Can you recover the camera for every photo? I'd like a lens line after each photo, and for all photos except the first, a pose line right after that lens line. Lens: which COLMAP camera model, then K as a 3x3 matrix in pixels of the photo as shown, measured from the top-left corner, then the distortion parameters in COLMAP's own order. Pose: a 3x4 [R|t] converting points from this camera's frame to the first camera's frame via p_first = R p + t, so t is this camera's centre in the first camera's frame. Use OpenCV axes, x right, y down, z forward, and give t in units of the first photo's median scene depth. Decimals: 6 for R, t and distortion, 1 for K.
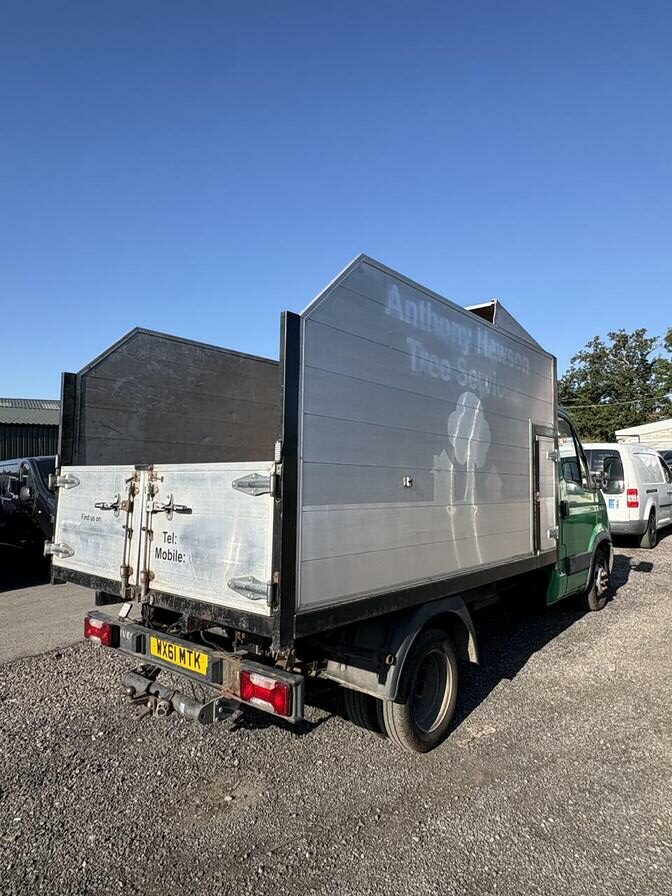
lens RADIAL K [[548.1, 0, 336.8], [0, 548.1, 441.6], [0, 0, 1]] dist [-0.002577, 0.008876]
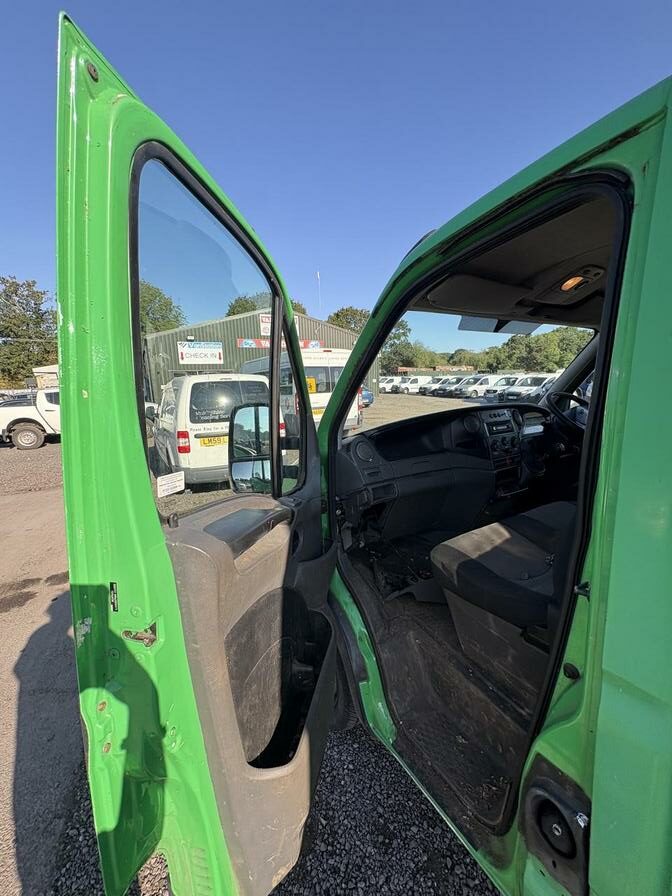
lens RADIAL K [[358.1, 0, 333.5], [0, 358.1, 448.5], [0, 0, 1]] dist [-0.000967, 0.000285]
pose [[0.328151, -0.159868, 0.930999, -0.063273], [-0.017254, 0.984396, 0.175119, 0.058571], [-0.944468, -0.073529, 0.320272, 2.183253]]
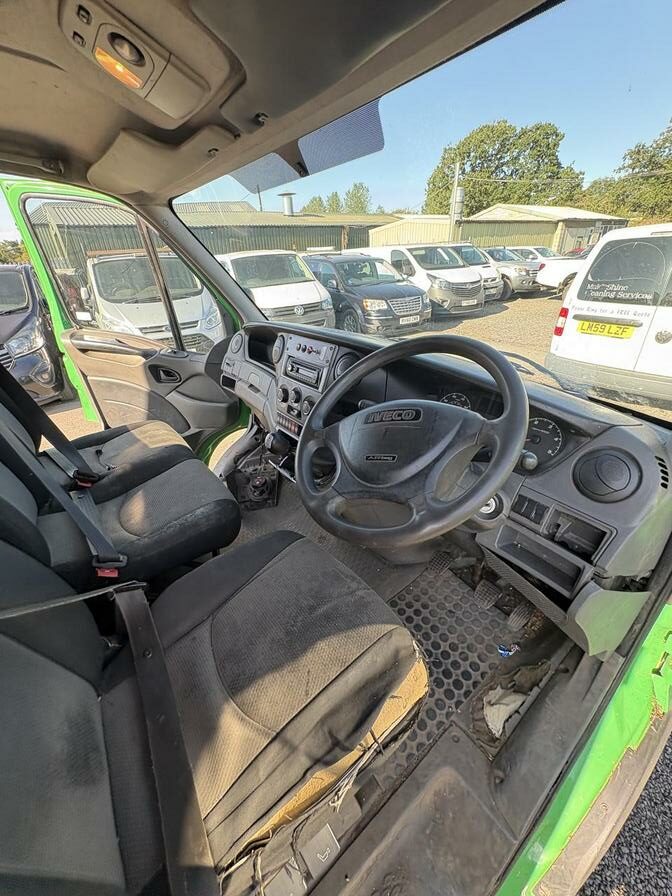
lens RADIAL K [[358.1, 0, 334.6], [0, 358.1, 446.4], [0, 0, 1]] dist [-0.000967, 0.000285]
pose [[0.976027, 0.080413, -0.202252, 0.728212], [0.035256, 0.858566, 0.511490, 0.005437], [0.214777, -0.506359, 0.835148, 1.773234]]
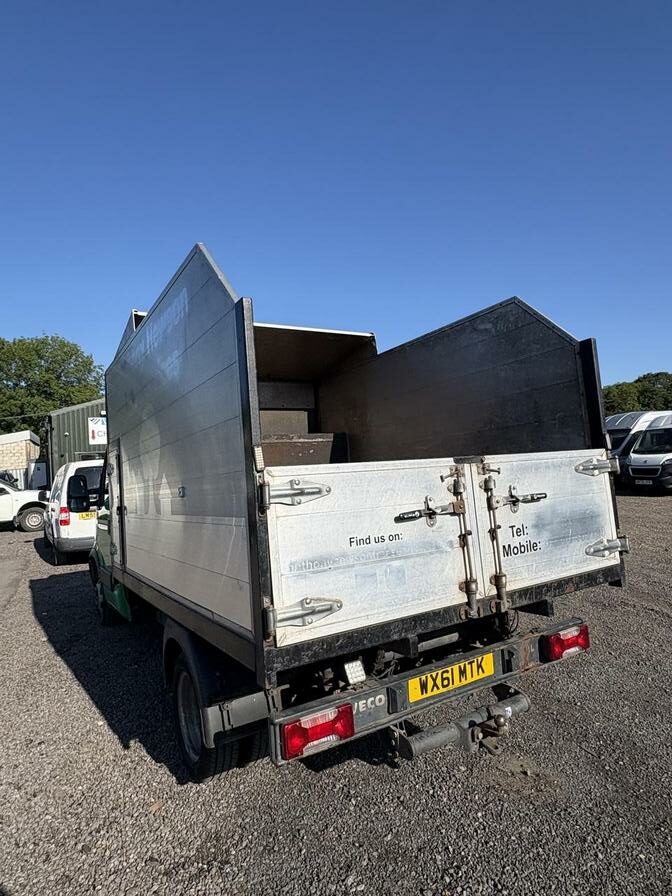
lens RADIAL K [[548.1, 0, 341.2], [0, 548.1, 442.3], [0, 0, 1]] dist [-0.002577, 0.008876]
pose [[0.317599, 0.033412, 0.947636, -1.195974], [0.009332, 0.999220, -0.038359, 0.050059], [-0.948179, 0.021026, 0.317040, 0.895517]]
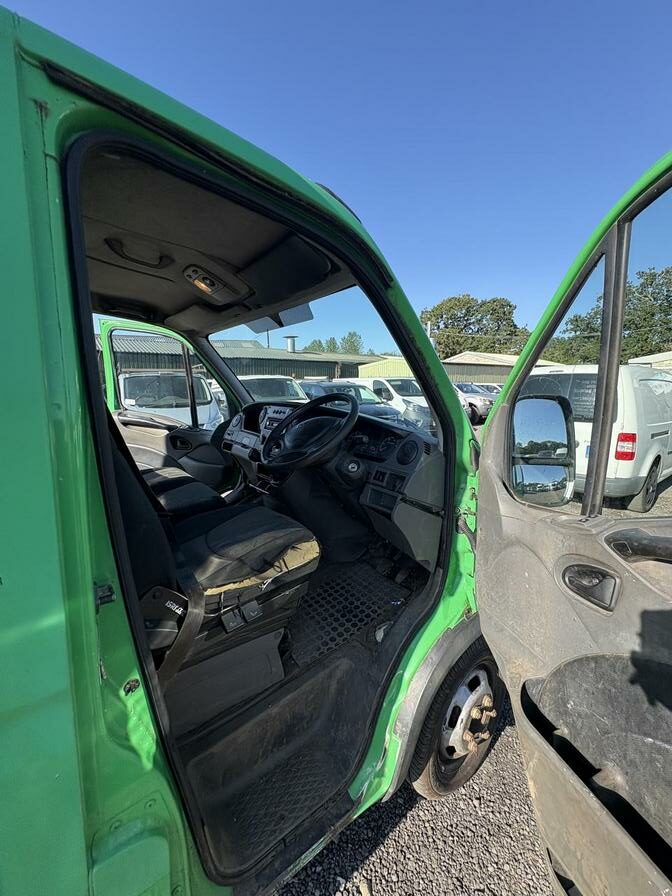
lens RADIAL K [[358.1, 0, 335.3], [0, 358.1, 445.3], [0, 0, 1]] dist [-0.000967, 0.000285]
pose [[0.978723, 0.048904, -0.199274, 0.842077], [-0.005884, 0.977471, 0.210986, 0.030380], [0.205103, -0.205324, 0.956961, 1.535136]]
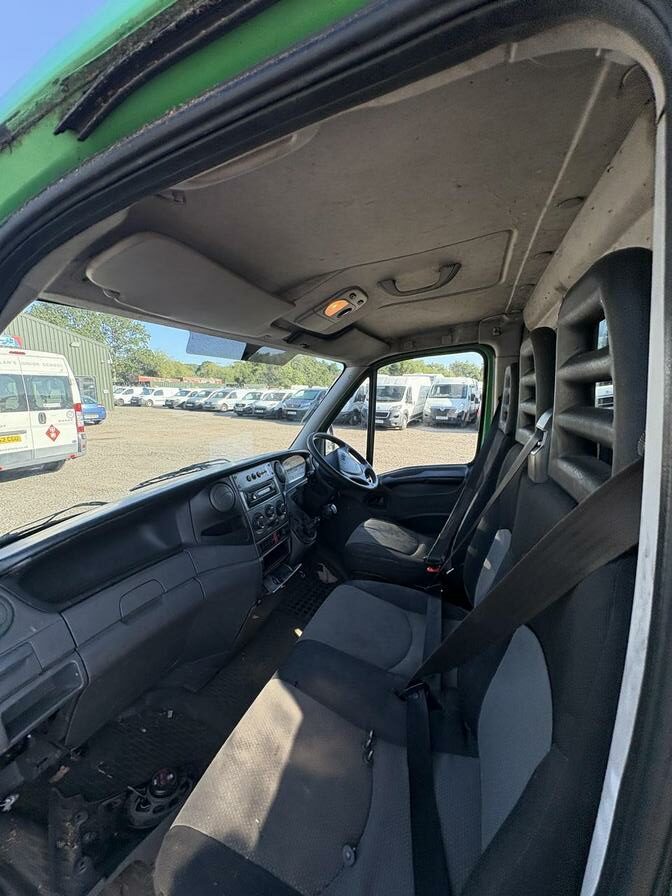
lens RADIAL K [[358.1, 0, 335.7], [0, 358.1, 448.8], [0, 0, 1]] dist [-0.000967, 0.000285]
pose [[-0.329403, -0.130846, 0.935079, 0.175260], [-0.033324, 0.991345, 0.126980, 0.012733], [-0.943601, 0.010668, -0.330913, 2.171644]]
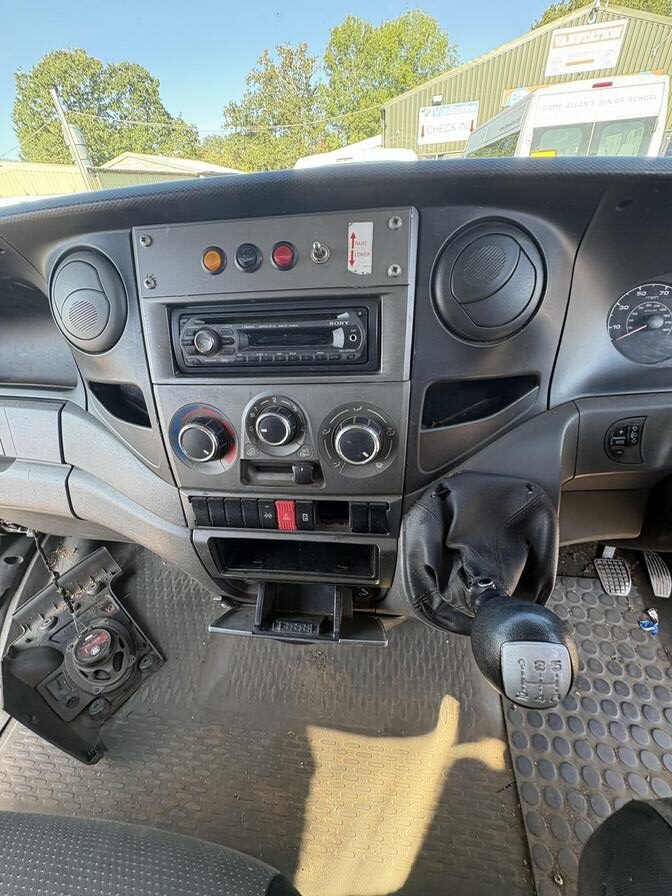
lens RADIAL K [[358.1, 0, 336.9], [0, 358.1, 448.3], [0, 0, 1]] dist [-0.000967, 0.000285]
pose [[0.830787, -0.352302, 0.430902, 0.572582], [0.025314, 0.797296, 0.603057, 0.088419], [-0.556015, -0.490104, 0.671301, 2.013250]]
